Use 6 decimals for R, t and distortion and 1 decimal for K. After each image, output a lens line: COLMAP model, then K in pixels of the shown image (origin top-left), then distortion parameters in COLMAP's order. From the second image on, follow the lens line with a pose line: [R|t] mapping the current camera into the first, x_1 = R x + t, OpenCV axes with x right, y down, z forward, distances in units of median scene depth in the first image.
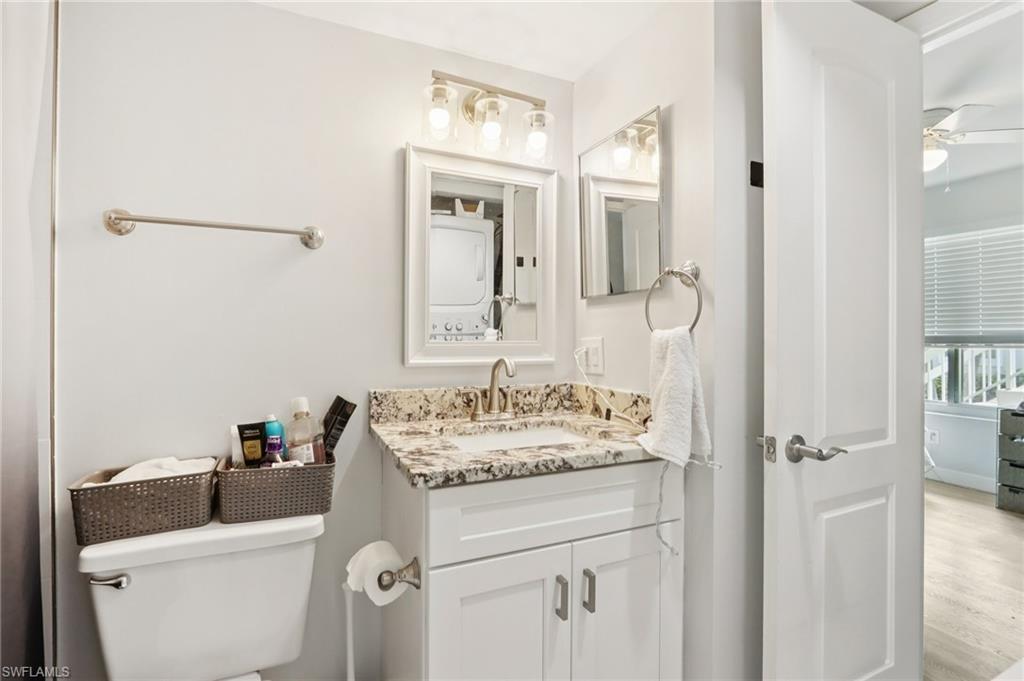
lens RADIAL K [[477.5, 0, 508.6], [0, 477.5, 336.1], [0, 0, 1]] dist [-0.012672, -0.000348]
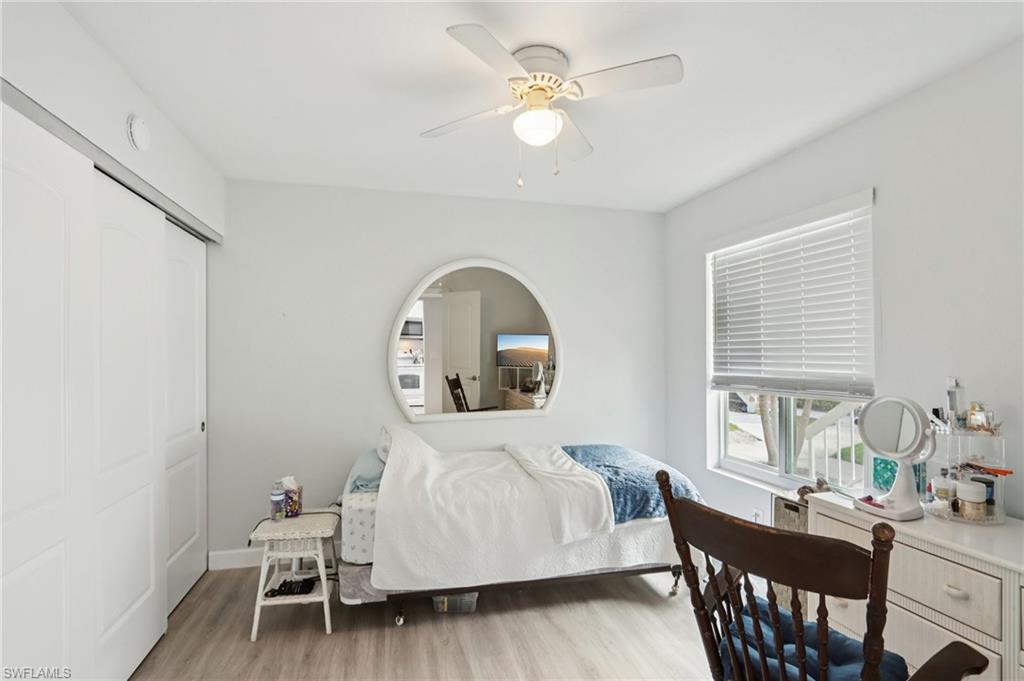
lens RADIAL K [[477.5, 0, 515.0], [0, 477.5, 351.1], [0, 0, 1]] dist [-0.012672, -0.000348]
pose [[0.986590, -0.005489, -0.163126, 0.699821], [0.004524, 0.999970, -0.006289, -0.039631], [0.163156, 0.005467, 0.986585, 0.248851]]
